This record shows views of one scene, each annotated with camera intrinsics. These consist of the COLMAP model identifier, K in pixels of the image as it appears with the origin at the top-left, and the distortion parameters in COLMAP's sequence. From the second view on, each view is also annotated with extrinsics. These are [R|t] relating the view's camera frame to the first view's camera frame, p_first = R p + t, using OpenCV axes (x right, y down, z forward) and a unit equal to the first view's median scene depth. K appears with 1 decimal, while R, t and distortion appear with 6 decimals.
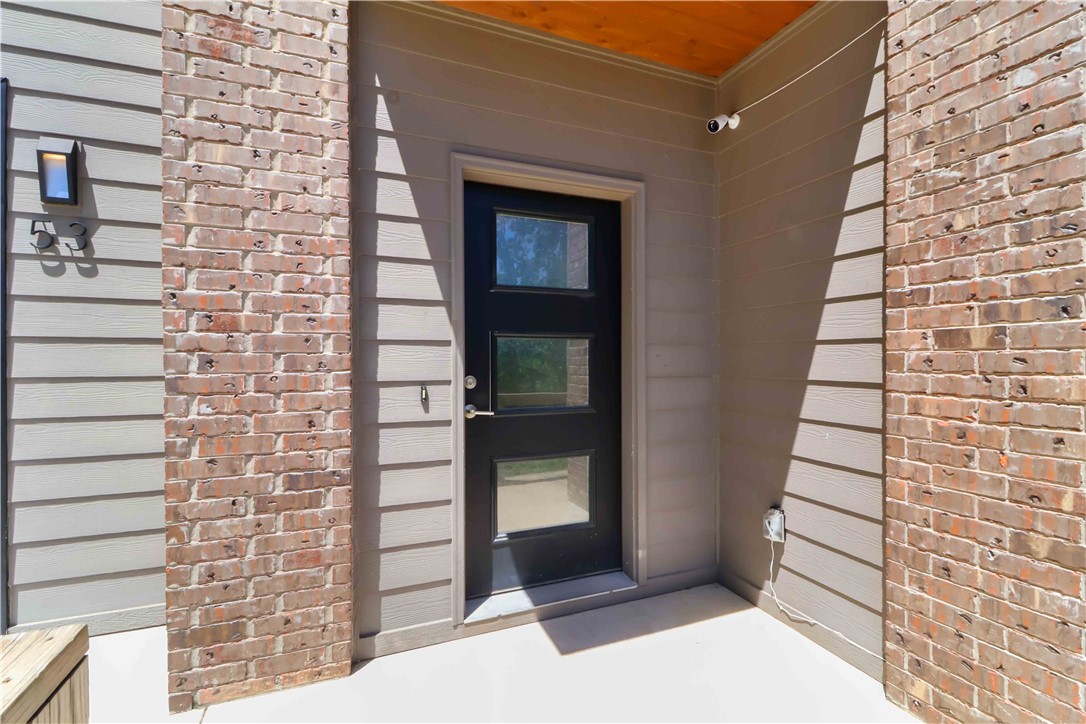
lens RADIAL K [[501.1, 0, 544.9], [0, 501.1, 368.3], [0, 0, 1]] dist [0.020365, -0.014132]
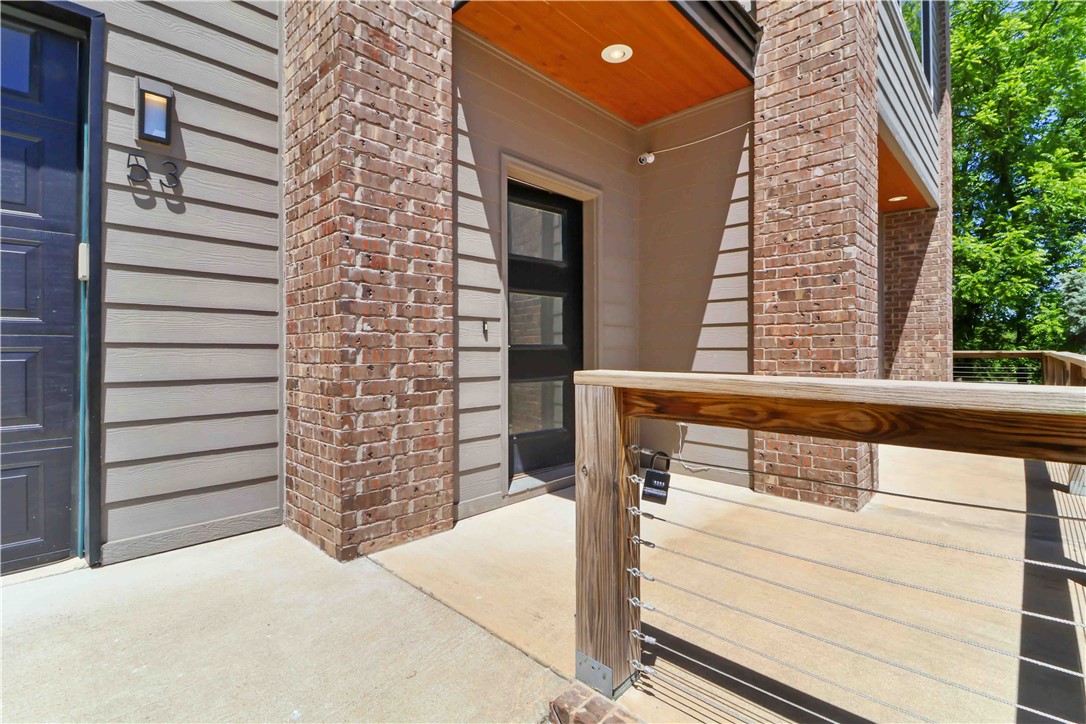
lens RADIAL K [[506.4, 0, 552.6], [0, 506.4, 356.2], [0, 0, 1]] dist [0.023839, -0.015366]
pose [[0.910195, -0.003954, 0.414160, -0.748463], [0.005930, 0.999976, -0.003484, 0.158242], [-0.414137, 0.005627, 0.910197, -0.383331]]
